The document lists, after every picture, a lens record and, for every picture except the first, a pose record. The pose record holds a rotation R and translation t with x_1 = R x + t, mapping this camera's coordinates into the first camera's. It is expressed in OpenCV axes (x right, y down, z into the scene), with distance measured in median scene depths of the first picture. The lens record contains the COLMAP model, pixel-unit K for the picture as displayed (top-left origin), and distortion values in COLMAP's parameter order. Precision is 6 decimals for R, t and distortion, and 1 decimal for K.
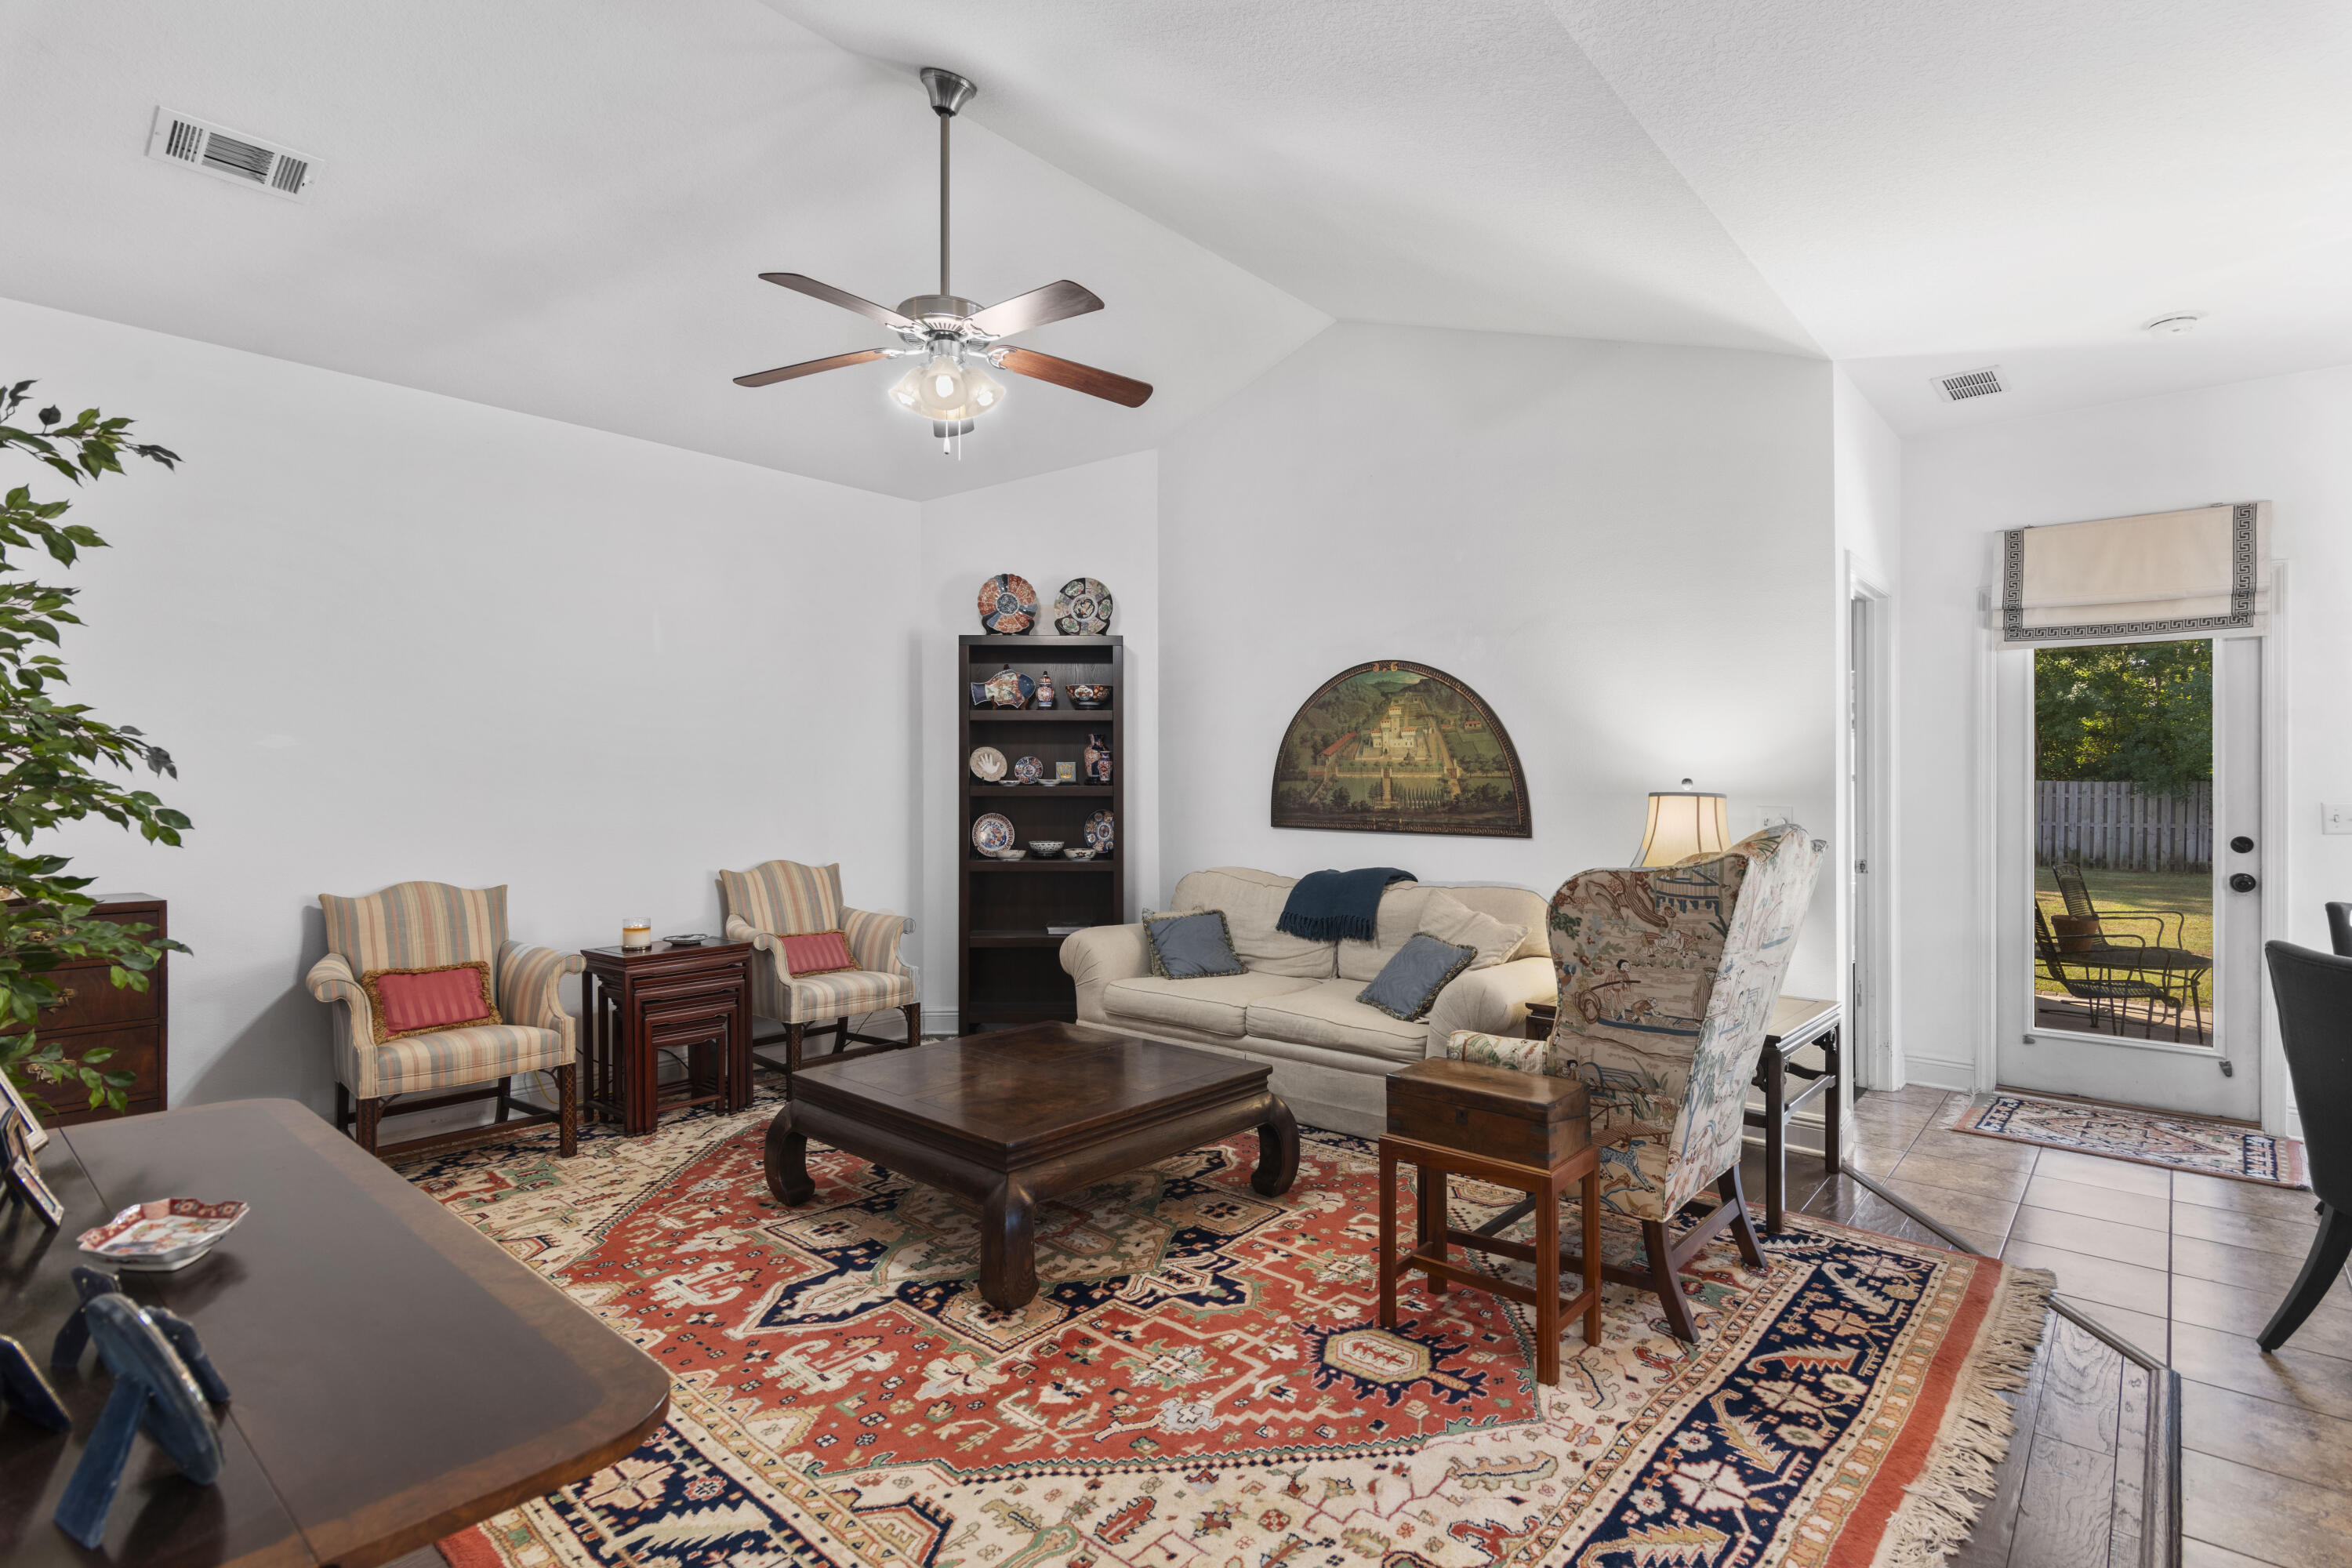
lens RADIAL K [[1140.0, 0, 1173.9], [0, 1140.0, 785.1], [0, 0, 1]] dist [0.003636, 0.000138]
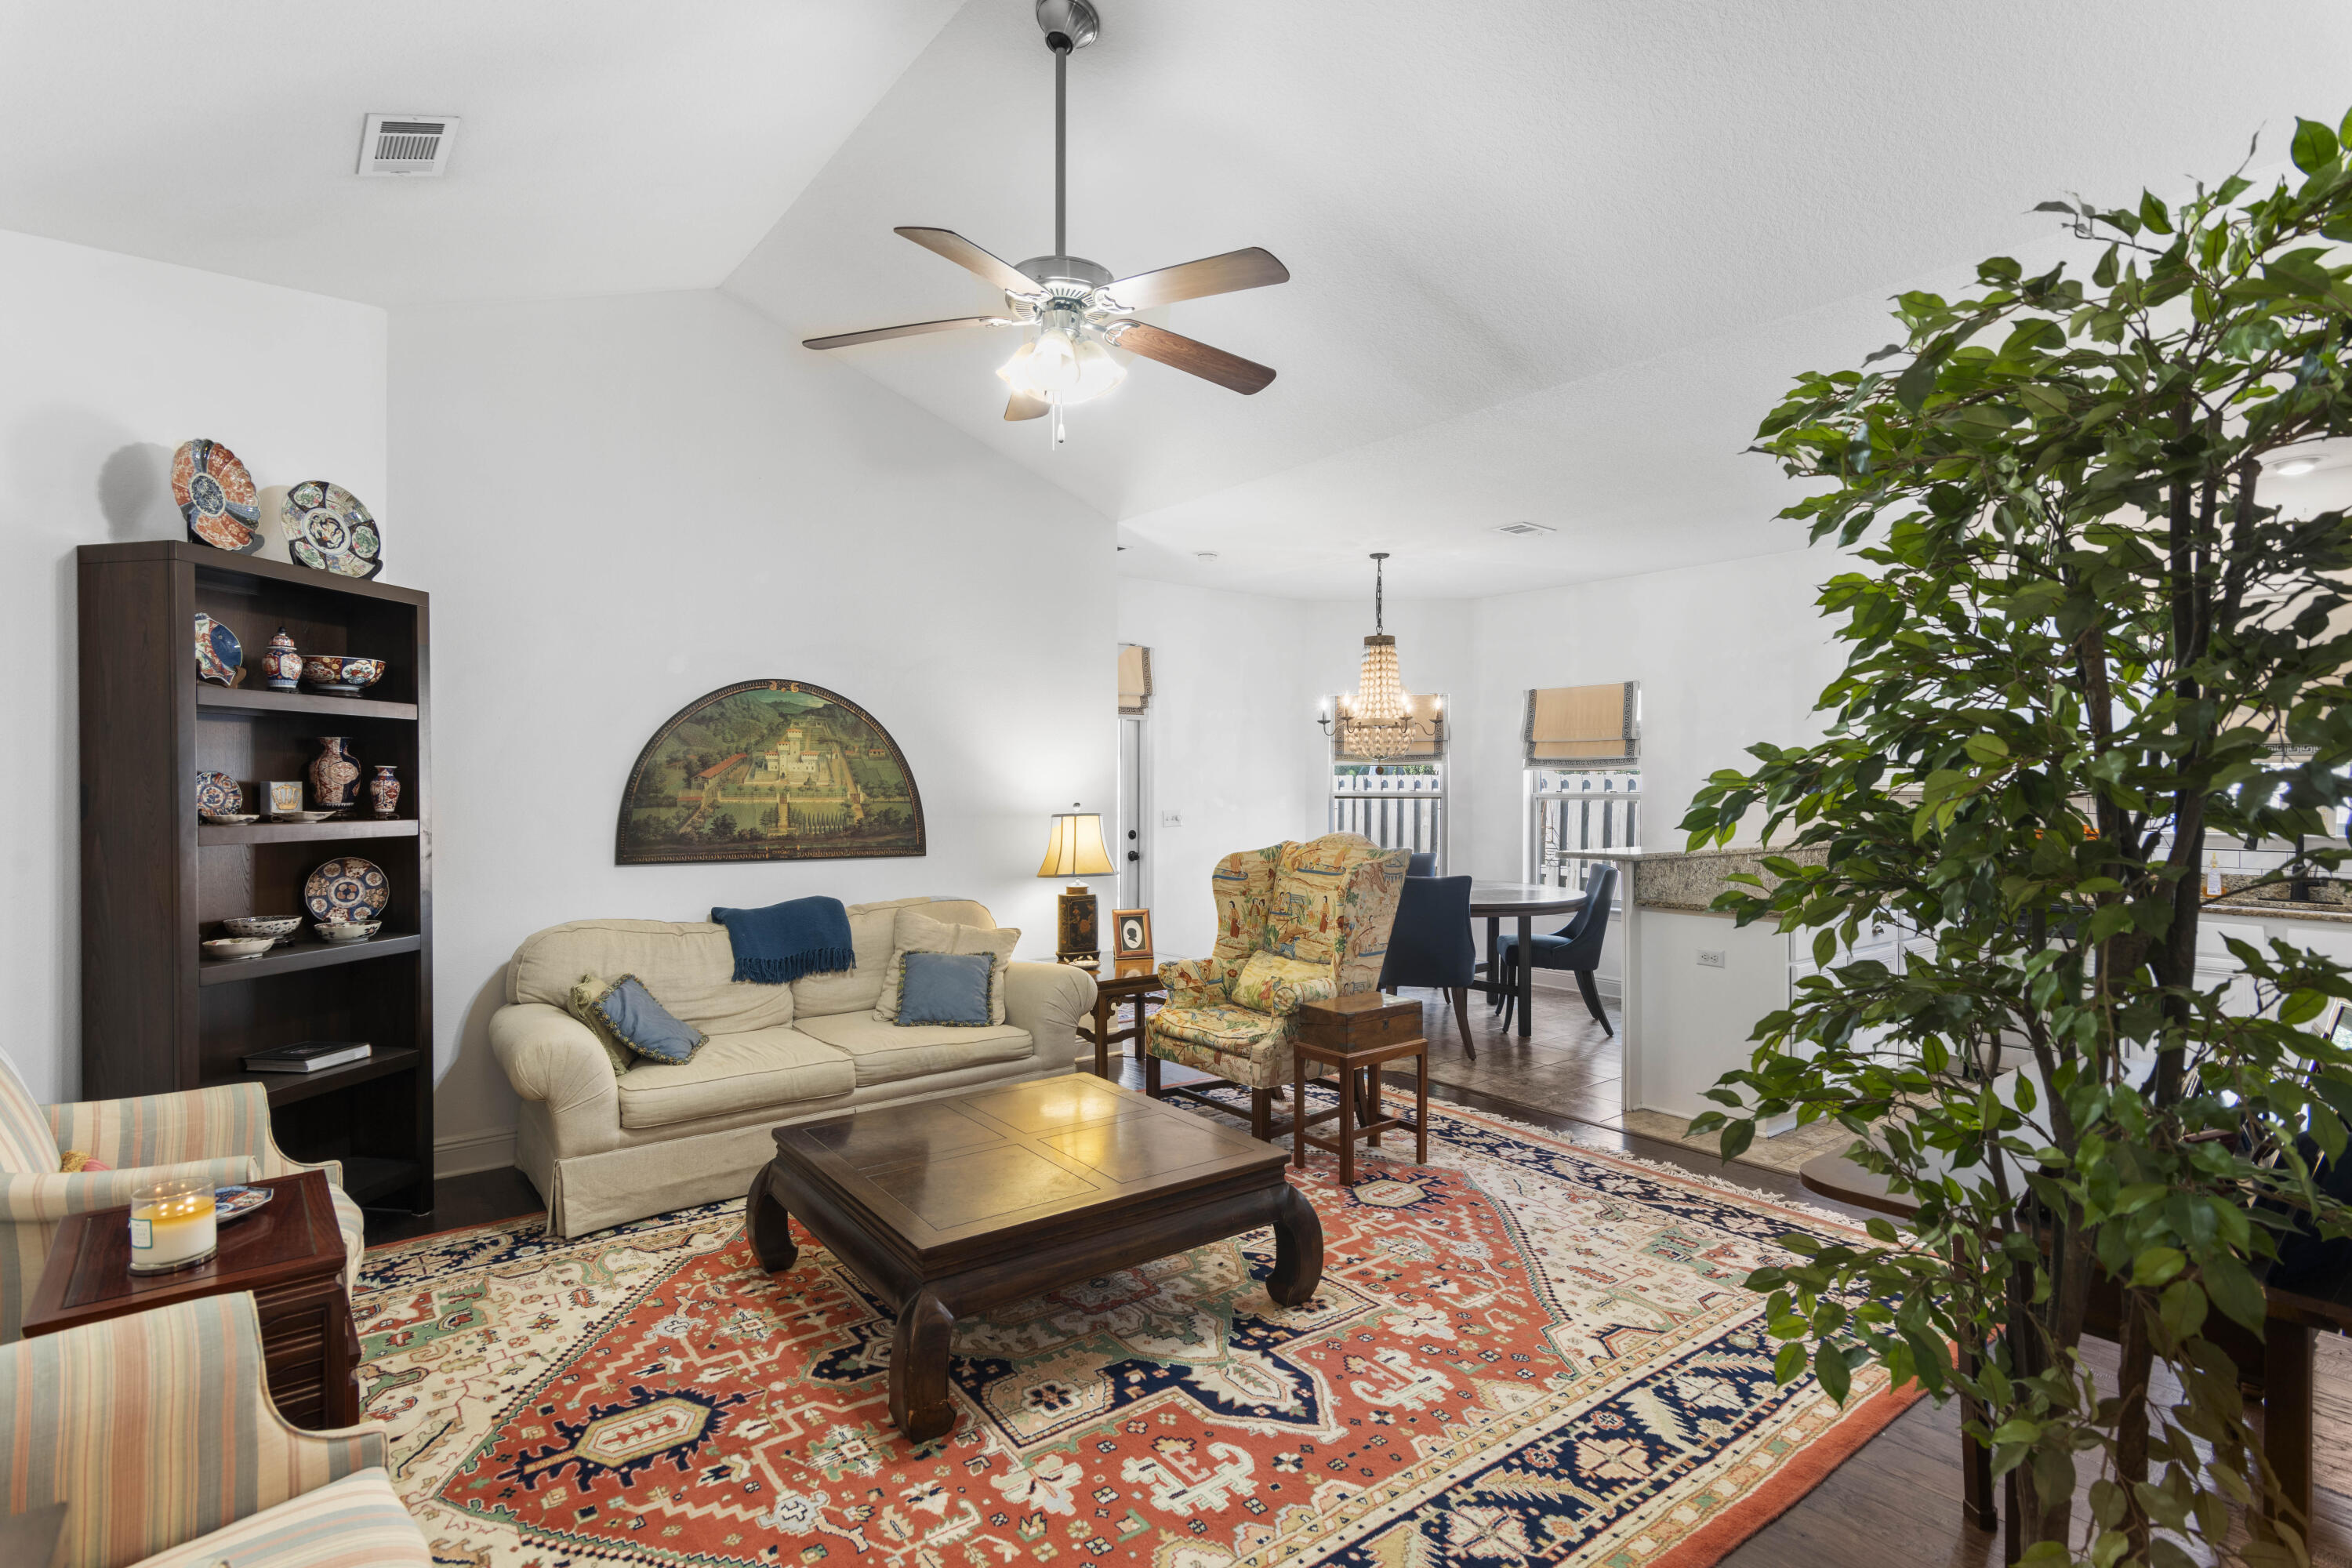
lens RADIAL K [[1140.0, 0, 1173.9], [0, 1140.0, 785.1], [0, 0, 1]] dist [0.003636, 0.000138]
pose [[0.191369, 0.001613, 0.981517, -0.815363], [0.001116, 0.999998, -0.001861, -0.022997], [-0.981517, 0.001451, 0.191367, 0.593312]]
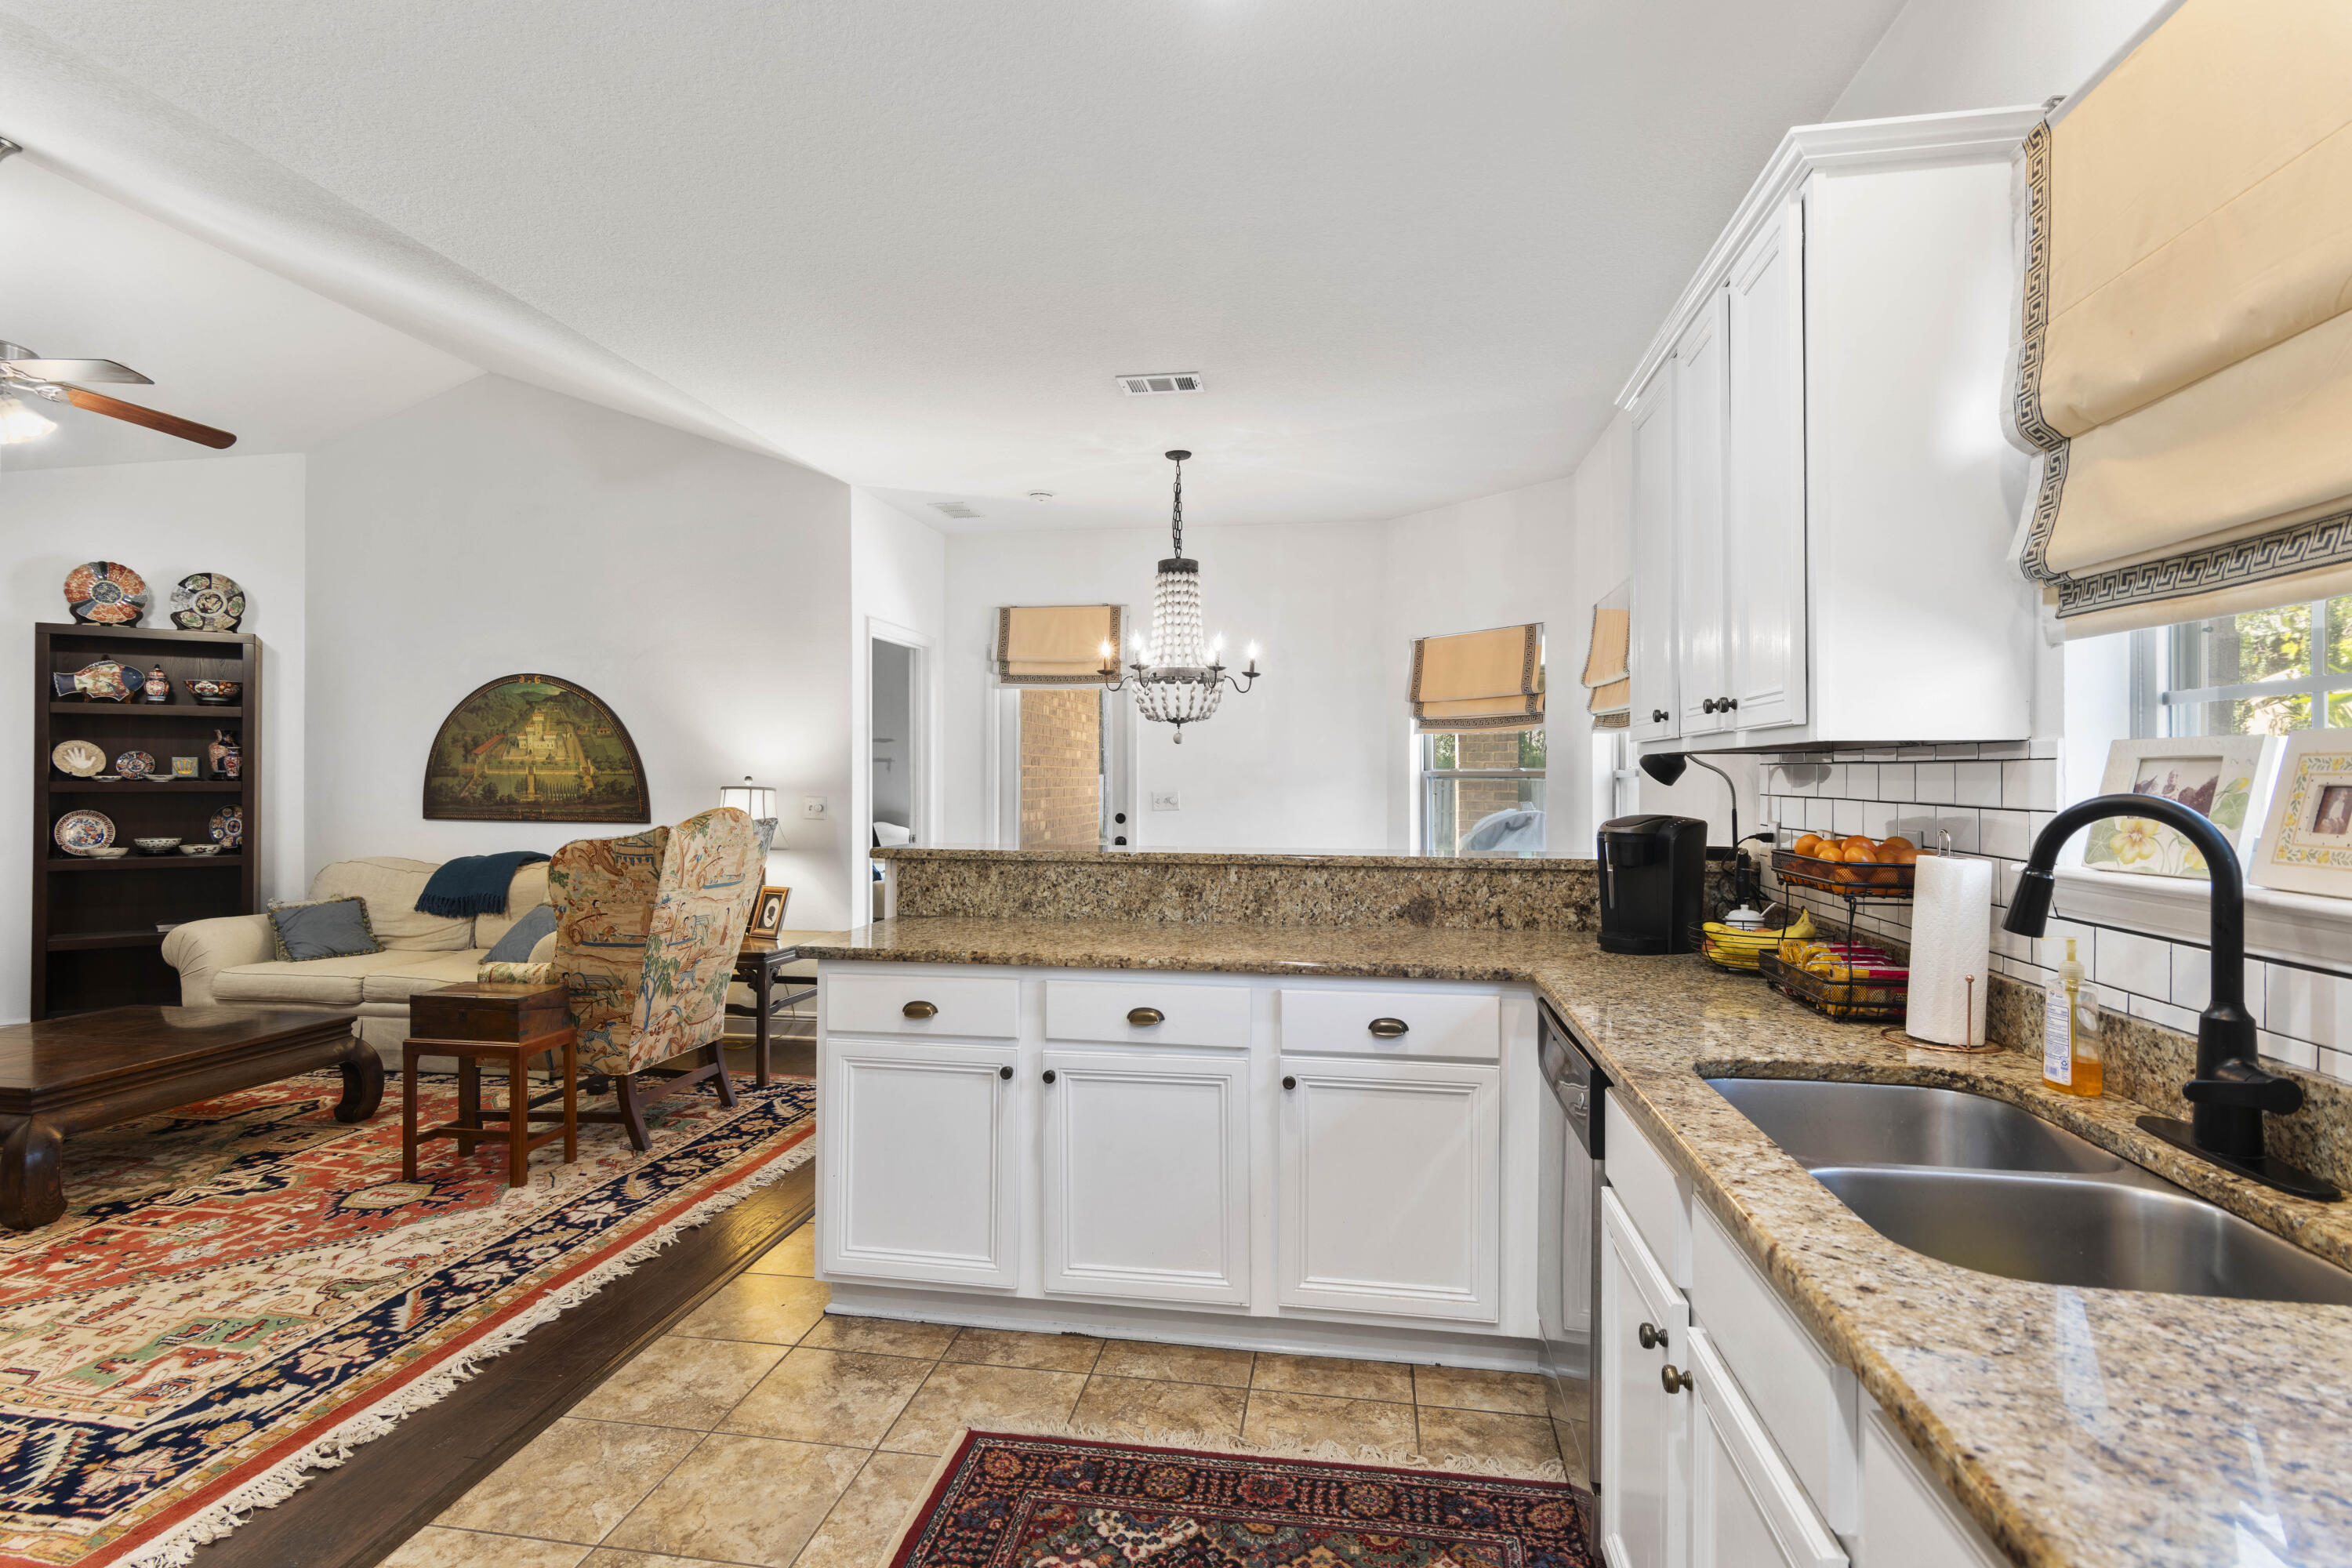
lens RADIAL K [[1154.8, 0, 1169.2], [0, 1154.8, 769.1], [0, 0, 1]] dist [0.001693, -0.000260]
pose [[0.852645, 0.005290, 0.522465, 0.149943], [-0.000803, 0.999961, -0.008814, -0.002466], [-0.522491, 0.007096, 0.852615, -0.411716]]
